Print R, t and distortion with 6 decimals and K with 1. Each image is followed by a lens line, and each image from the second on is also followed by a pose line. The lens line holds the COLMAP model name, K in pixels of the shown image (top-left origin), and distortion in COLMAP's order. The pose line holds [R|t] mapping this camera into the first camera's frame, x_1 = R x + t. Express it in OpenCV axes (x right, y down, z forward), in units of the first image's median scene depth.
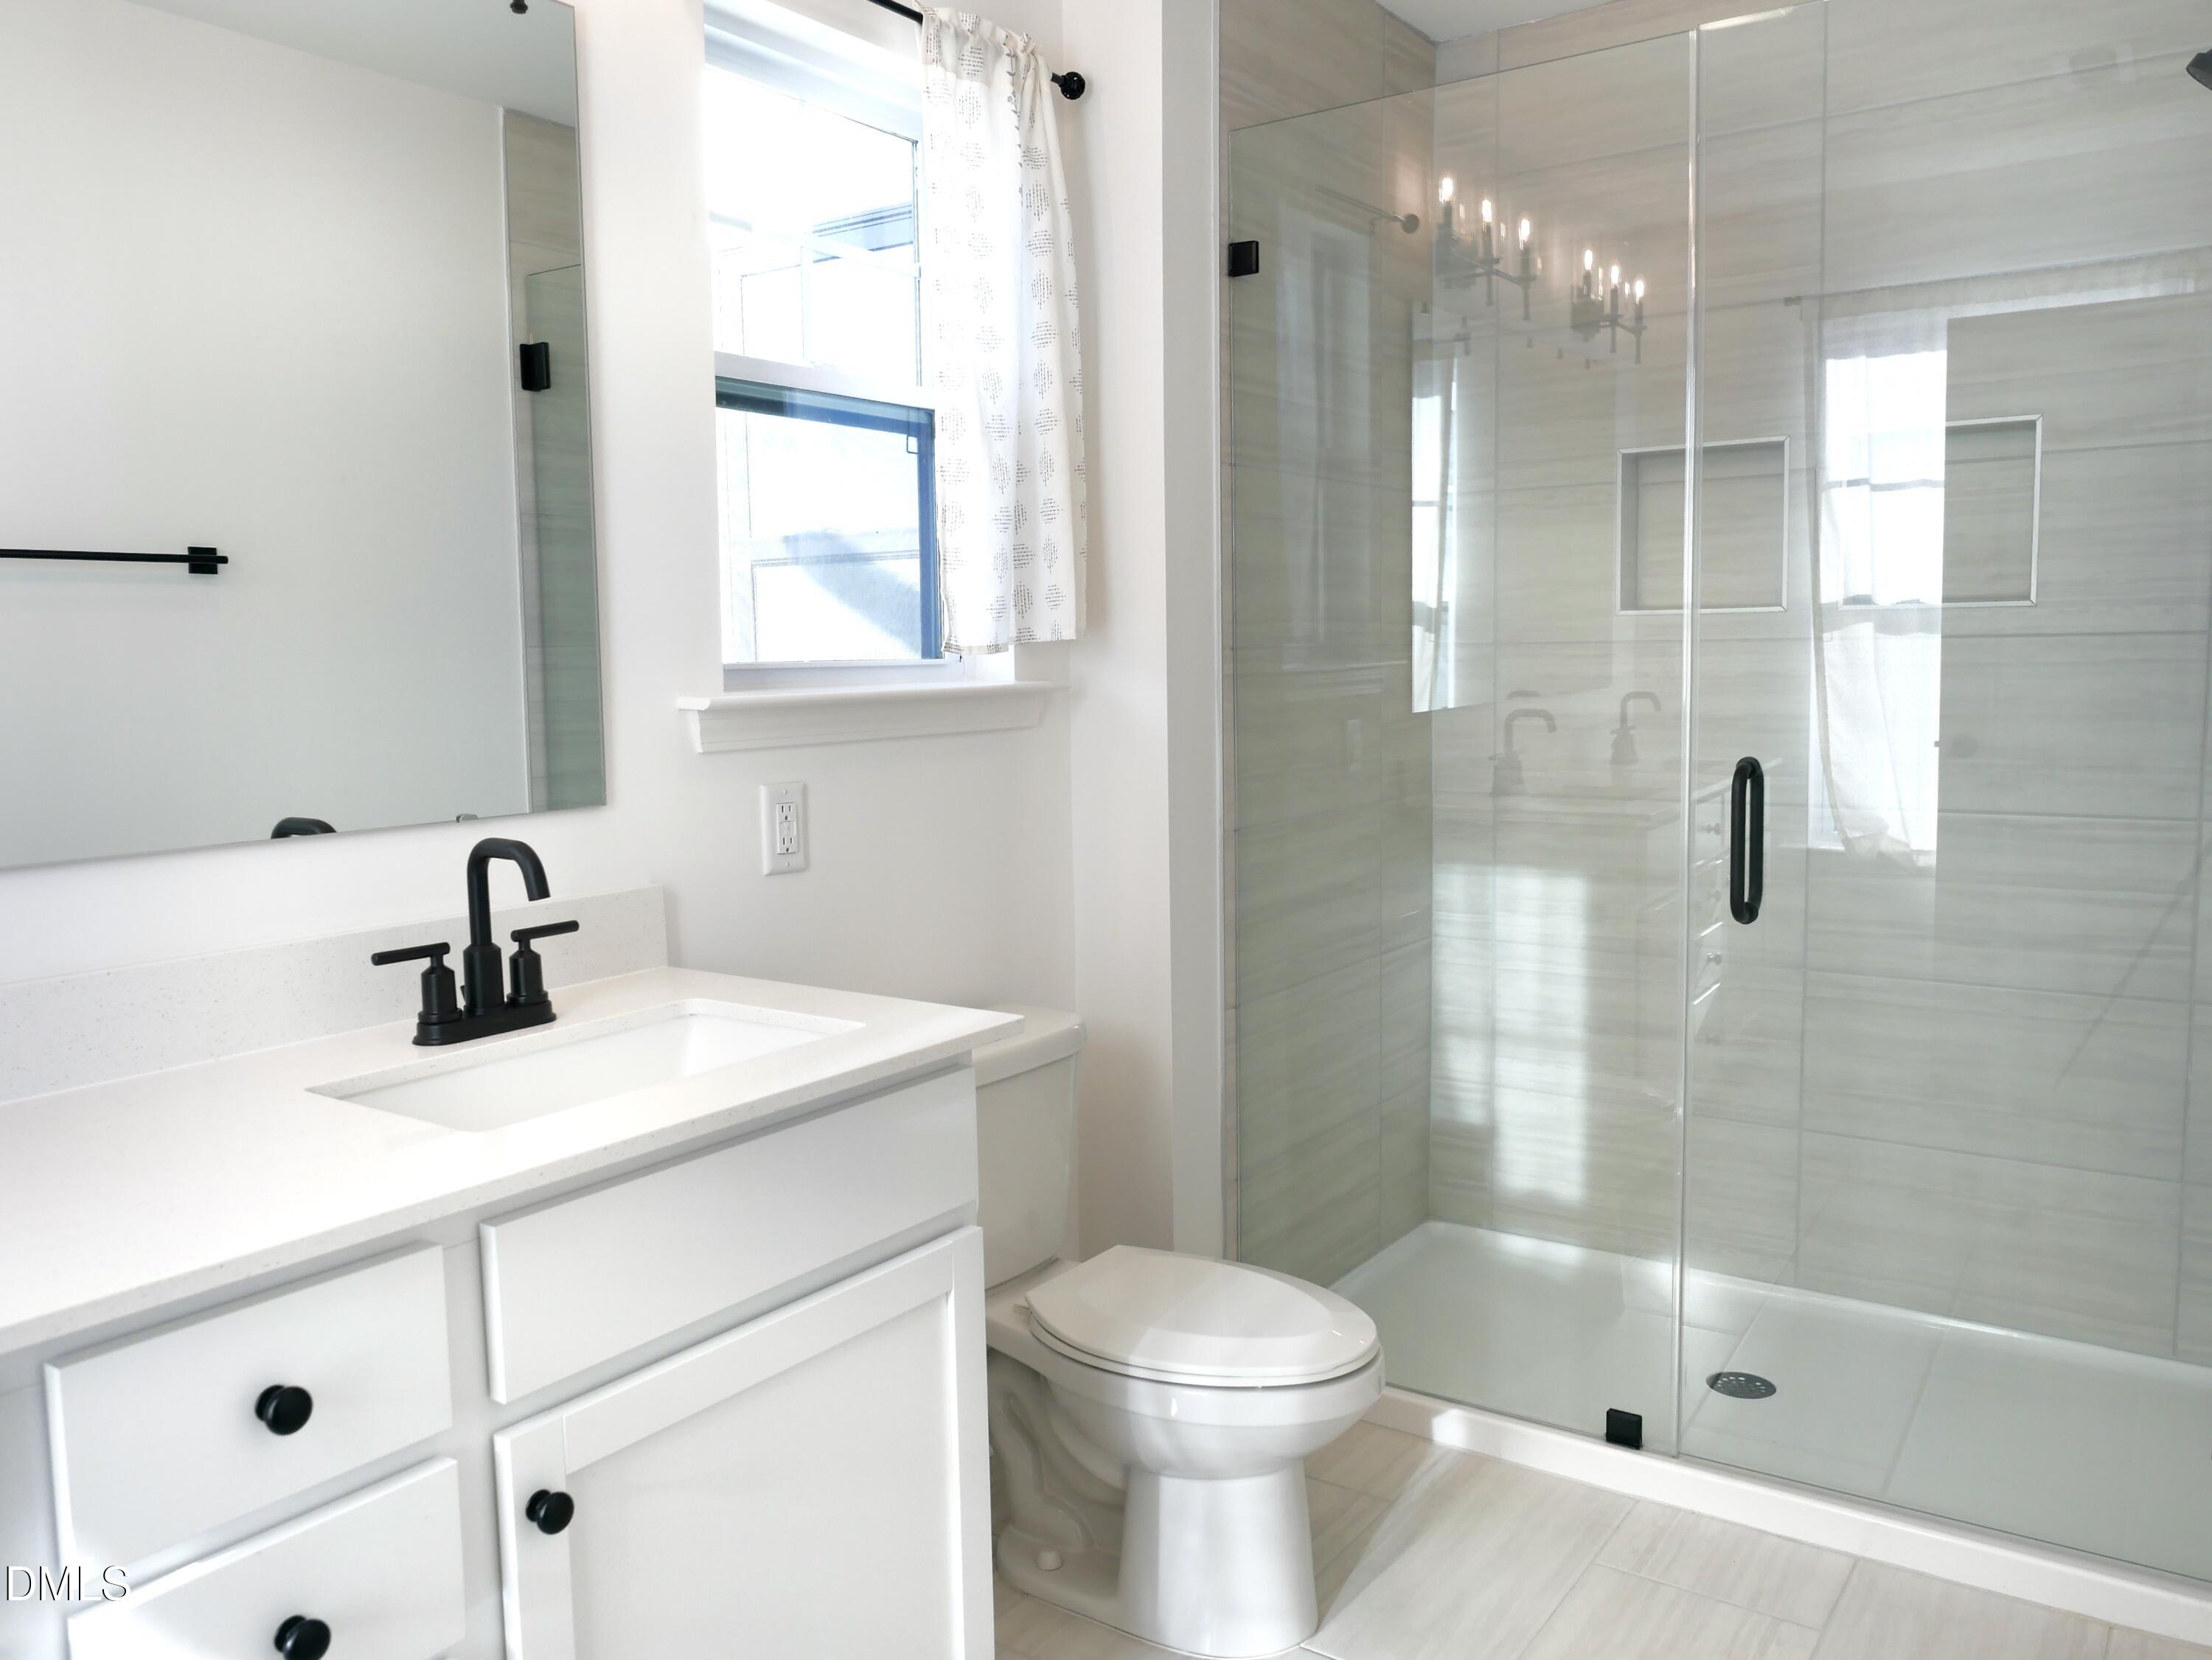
lens RADIAL K [[1784.6, 0, 1106.0], [0, 1784.6, 830.0], [0, 0, 1]] dist [-0.051418, 0.053478]
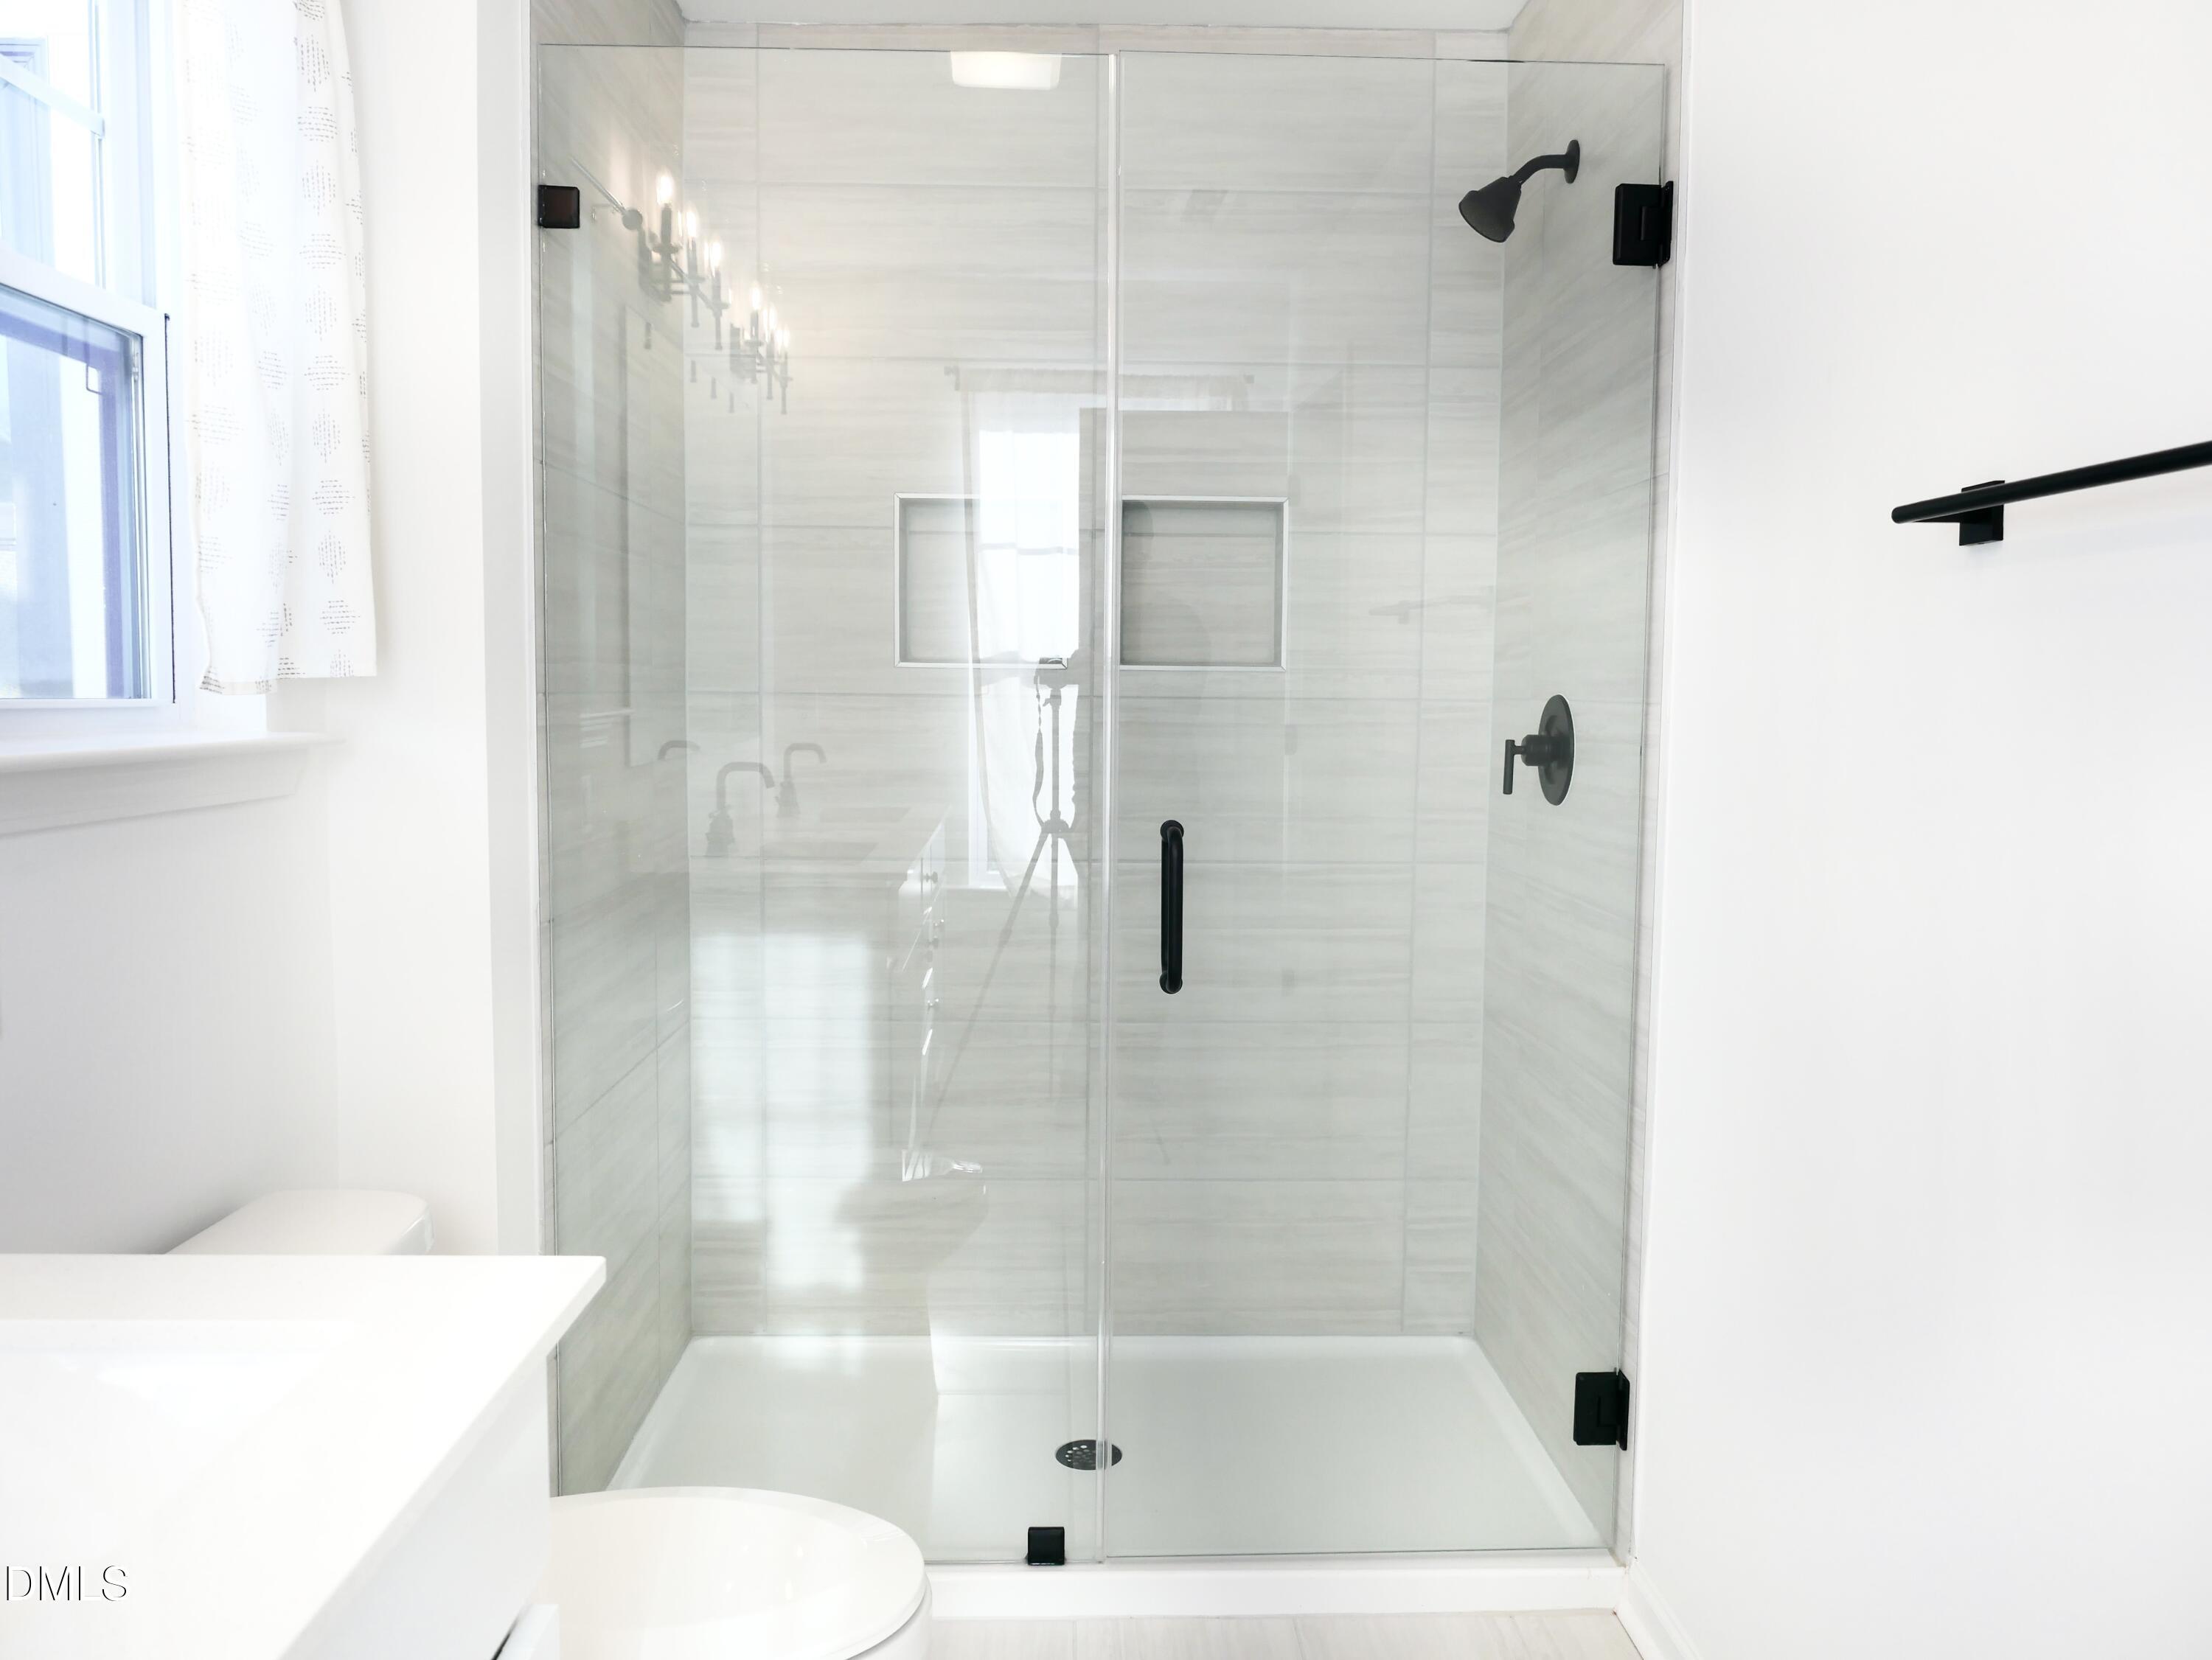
lens RADIAL K [[1612.6, 0, 1112.0], [0, 1612.6, 819.1], [0, 0, 1]] dist [-0.017676, 0.001243]
pose [[0.789021, -0.021708, 0.613983, -0.148274], [0.036745, 0.999254, -0.011891, -0.023869], [-0.613267, 0.031943, 0.789230, 0.239600]]
